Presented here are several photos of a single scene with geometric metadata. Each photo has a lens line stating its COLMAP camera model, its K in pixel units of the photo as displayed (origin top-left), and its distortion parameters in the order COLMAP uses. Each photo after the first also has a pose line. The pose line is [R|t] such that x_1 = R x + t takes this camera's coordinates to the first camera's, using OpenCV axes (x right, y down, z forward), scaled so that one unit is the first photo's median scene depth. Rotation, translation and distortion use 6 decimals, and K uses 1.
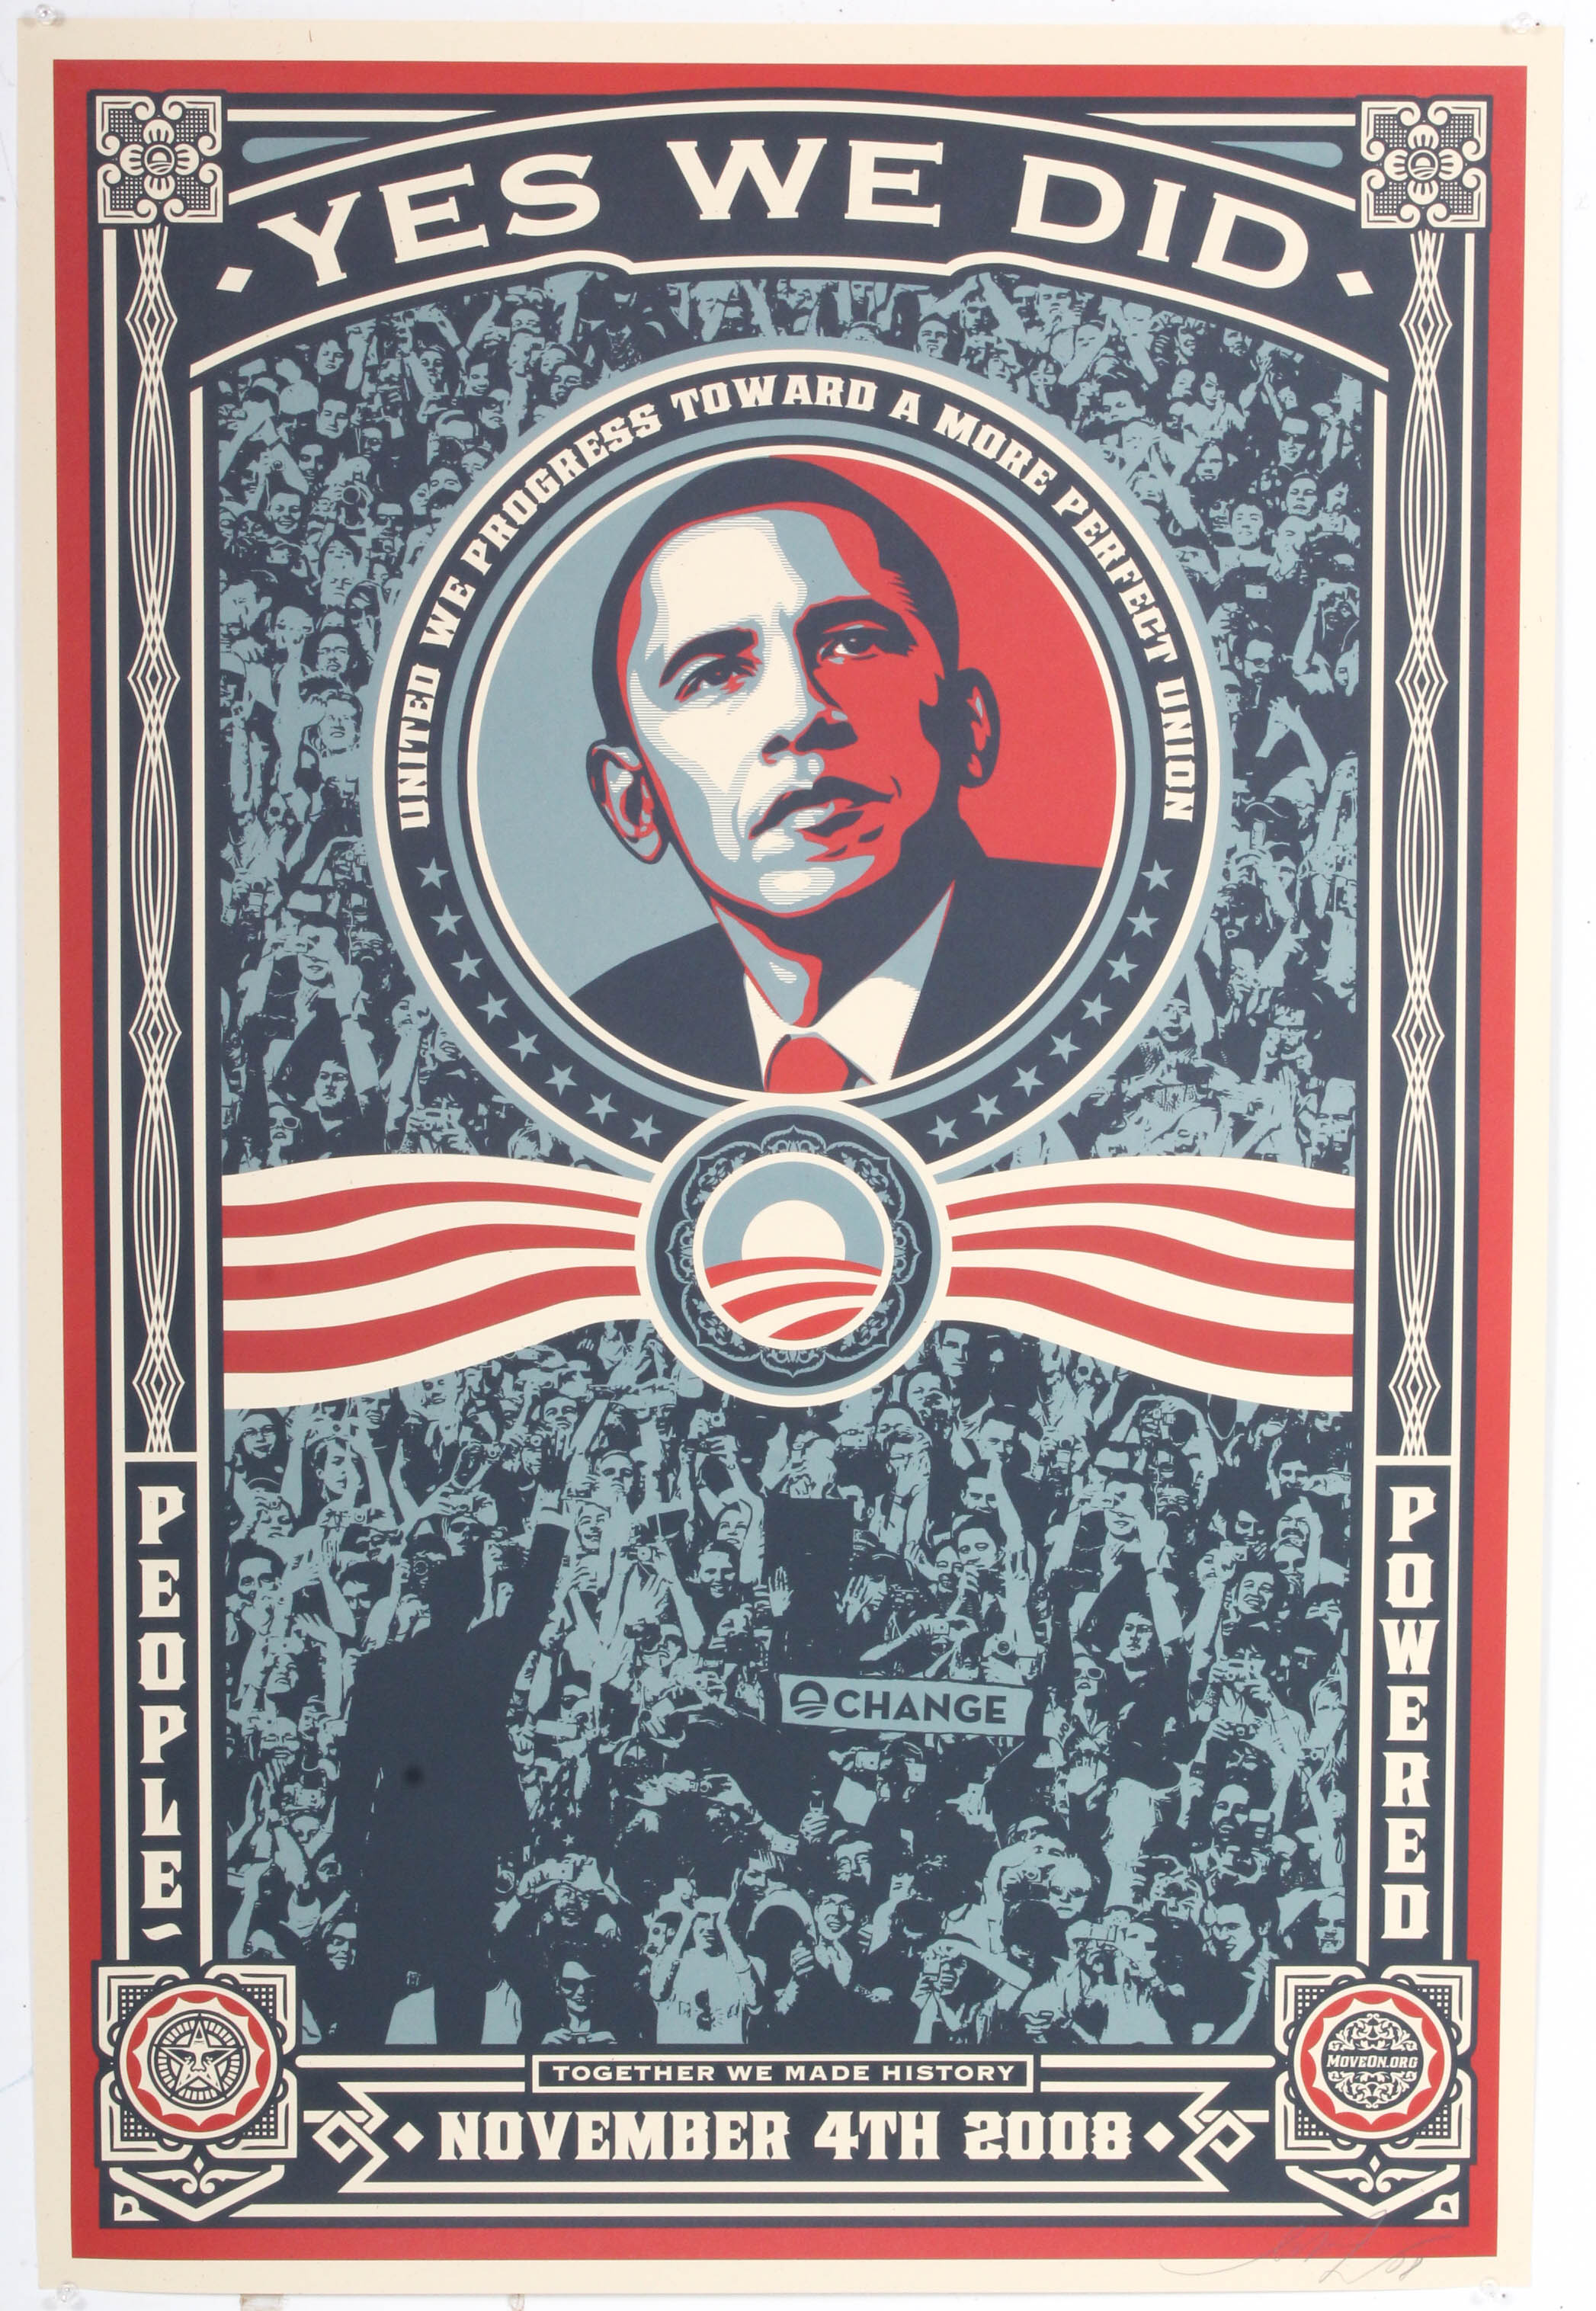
lens RADIAL K [[3675.7, 0, 792.2], [0, 3675.7, 1035.6], [0, 0, 1]] dist [0.013160, 0.000000]
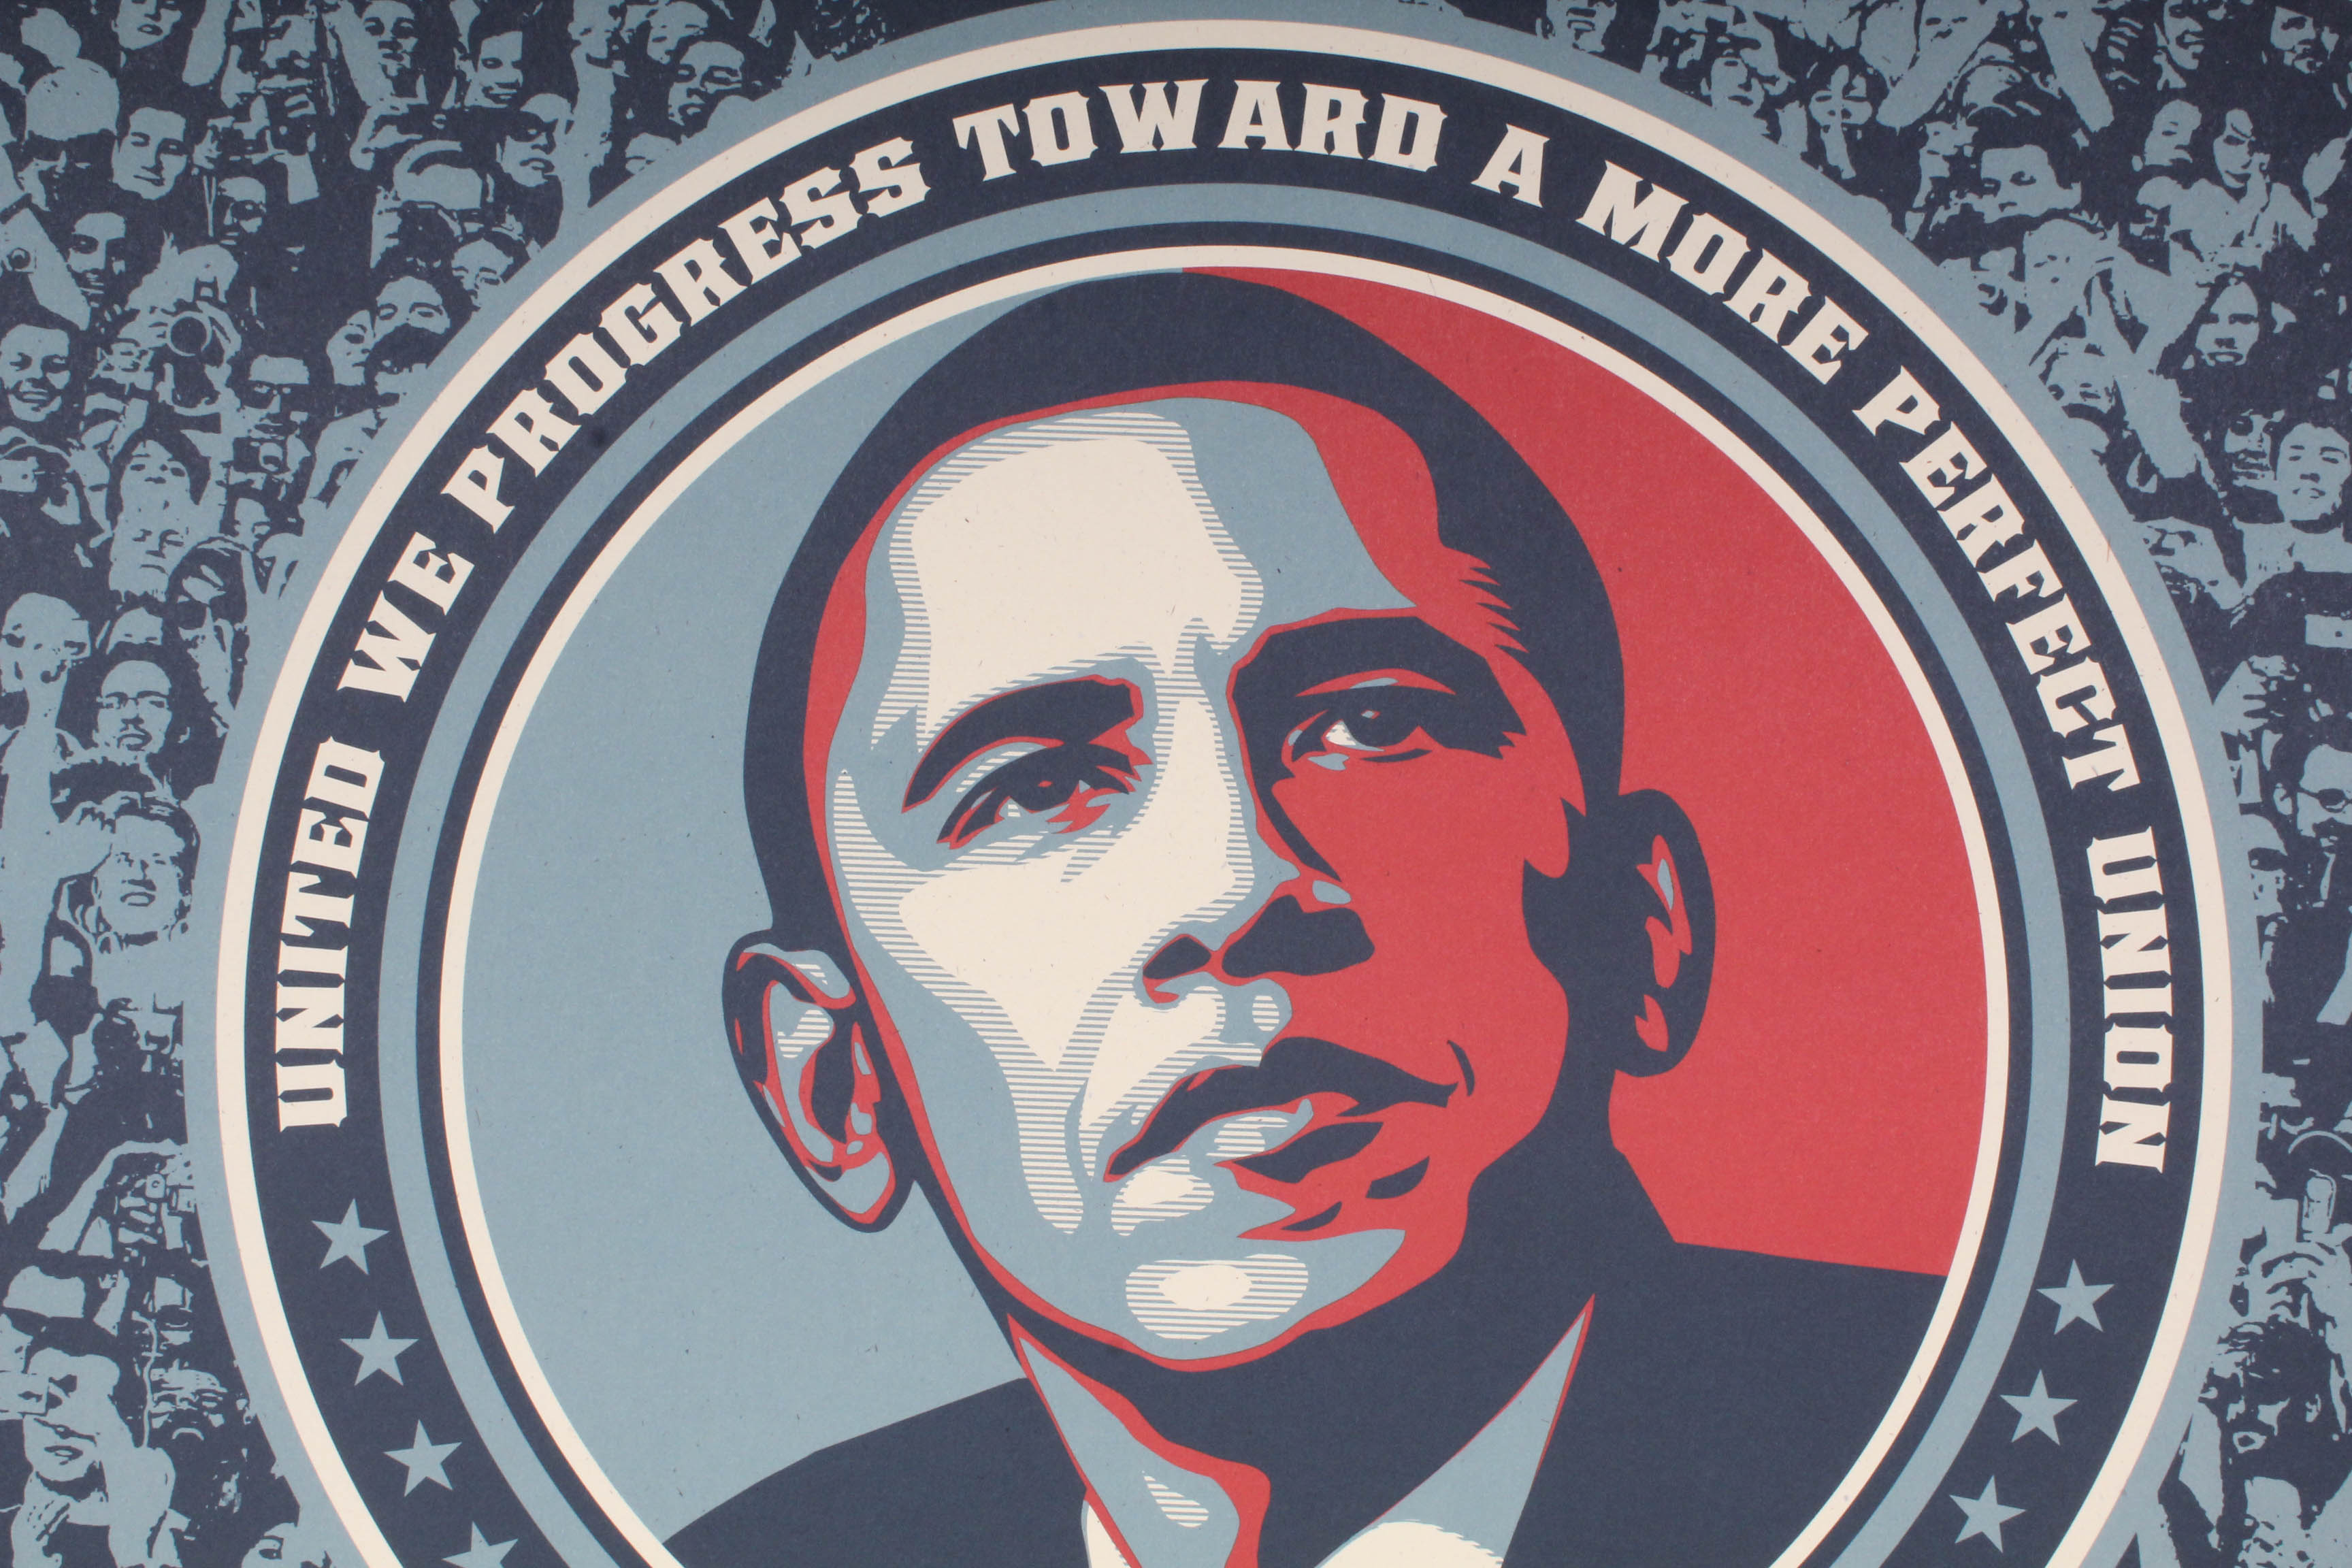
lens RADIAL K [[2060.1, 0, 1229.4], [0, 2060.1, 850.1], [0, 0, 1]] dist [-0.031371, 0.020641]
pose [[0.999440, 0.032676, -0.007253, 0.002844], [-0.032922, 0.998779, -0.036836, -0.083143], [0.006040, 0.037054, 0.999295, 0.767980]]
